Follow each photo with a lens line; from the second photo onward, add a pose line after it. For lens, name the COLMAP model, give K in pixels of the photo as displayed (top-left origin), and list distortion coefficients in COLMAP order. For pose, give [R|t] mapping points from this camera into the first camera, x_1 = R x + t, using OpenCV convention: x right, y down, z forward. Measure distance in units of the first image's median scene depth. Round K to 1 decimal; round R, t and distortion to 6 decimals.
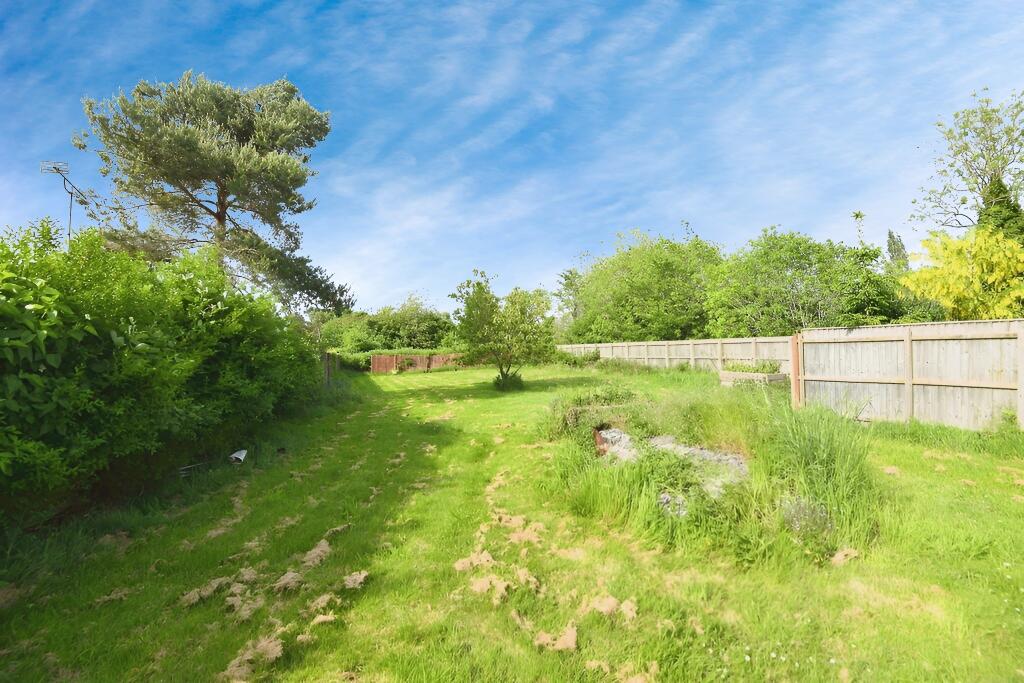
lens RADIAL K [[469.5, 0, 512.0], [0, 469.5, 341.5], [0, 0, 1]] dist [0.000578, 0.000012]
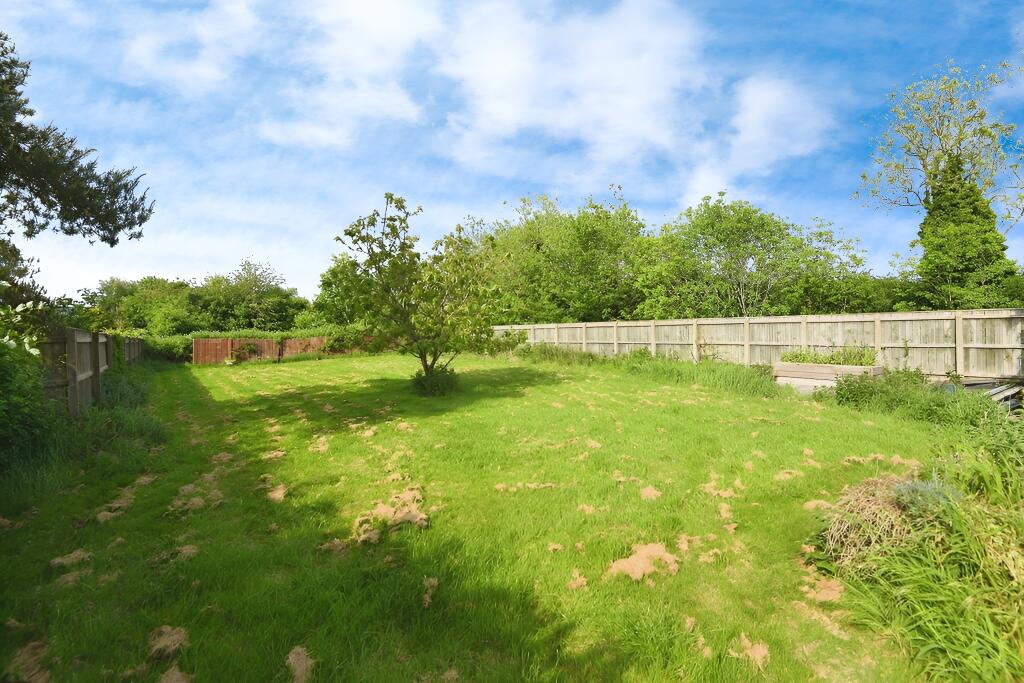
lens RADIAL K [[467.3, 0, 512.0], [0, 467.3, 341.5], [0, 0, 1]] dist [-0.023714, -0.000095]
pose [[0.952756, -0.000834, 0.303736, -0.058873], [-0.009517, 0.999423, 0.032596, 0.006031], [-0.303588, -0.033947, 0.952199, 0.213380]]
